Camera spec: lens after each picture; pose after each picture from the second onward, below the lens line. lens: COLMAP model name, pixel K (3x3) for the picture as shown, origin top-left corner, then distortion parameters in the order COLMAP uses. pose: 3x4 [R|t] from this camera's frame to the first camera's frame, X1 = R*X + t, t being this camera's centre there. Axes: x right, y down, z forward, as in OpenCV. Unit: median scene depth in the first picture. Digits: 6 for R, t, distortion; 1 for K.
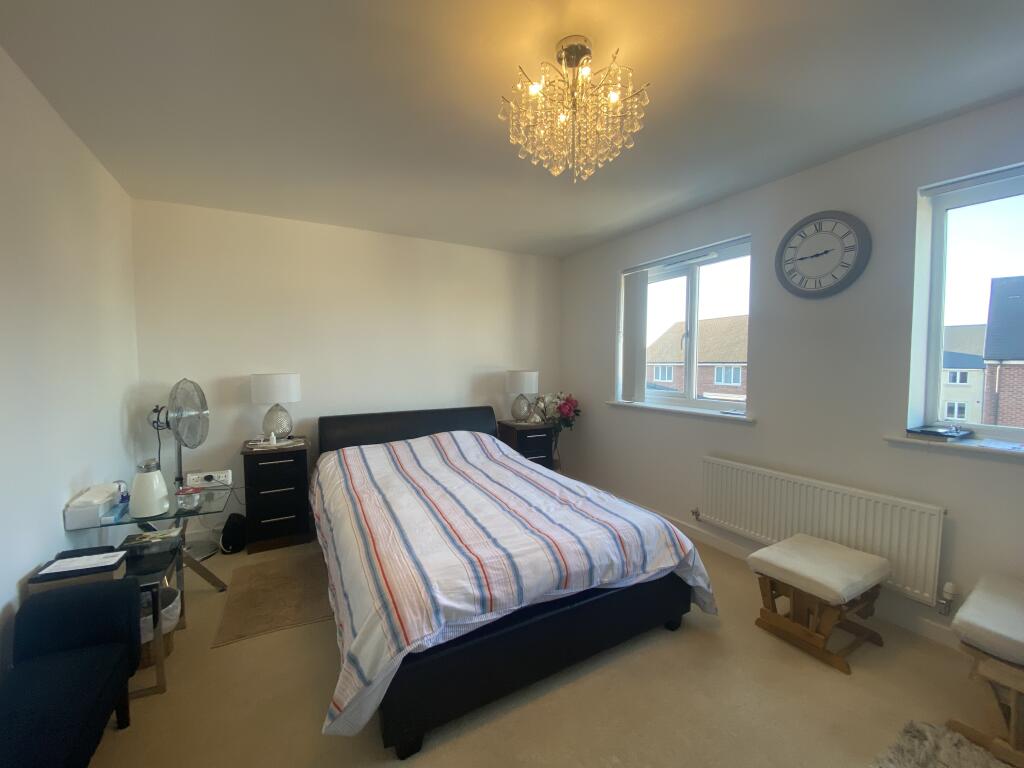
lens RADIAL K [[414.8, 0, 513.0], [0, 414.8, 385.7], [0, 0, 1]] dist [0.033686, -0.025936]
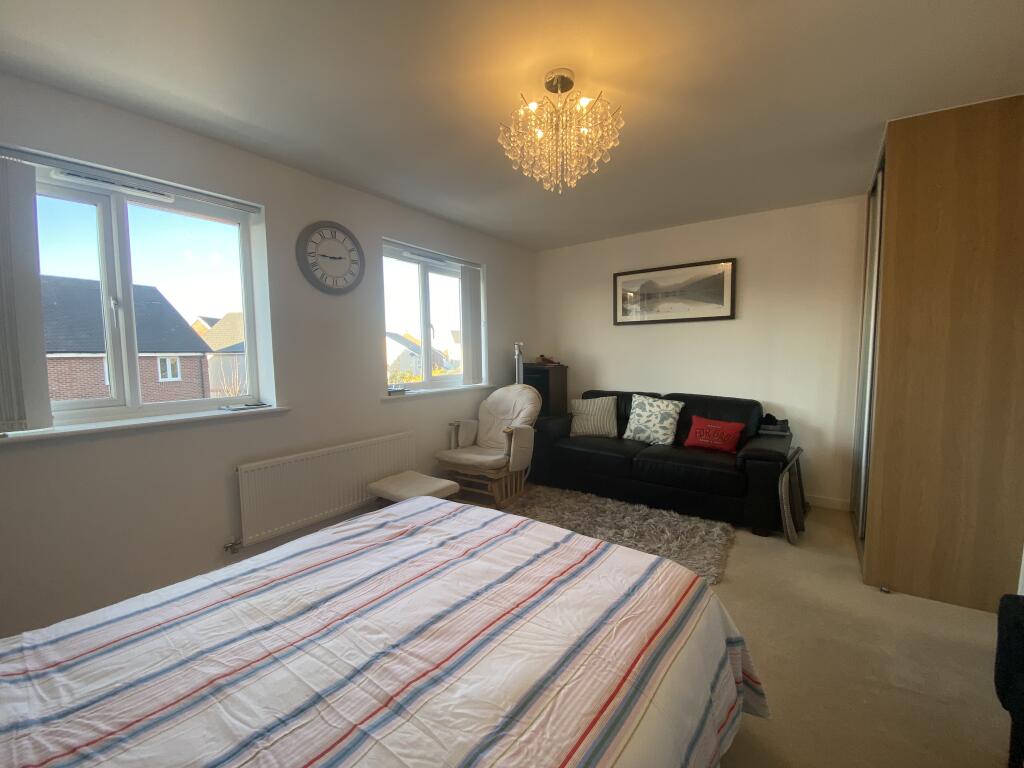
lens RADIAL K [[414.8, 0, 513.0], [0, 414.8, 385.7], [0, 0, 1]] dist [0.033686, -0.025936]
pose [[-0.428540, -0.069546, 0.900842, -0.595533], [0.063343, 0.992268, 0.106736, -0.046525], [-0.901300, 0.102803, -0.420821, 1.092365]]
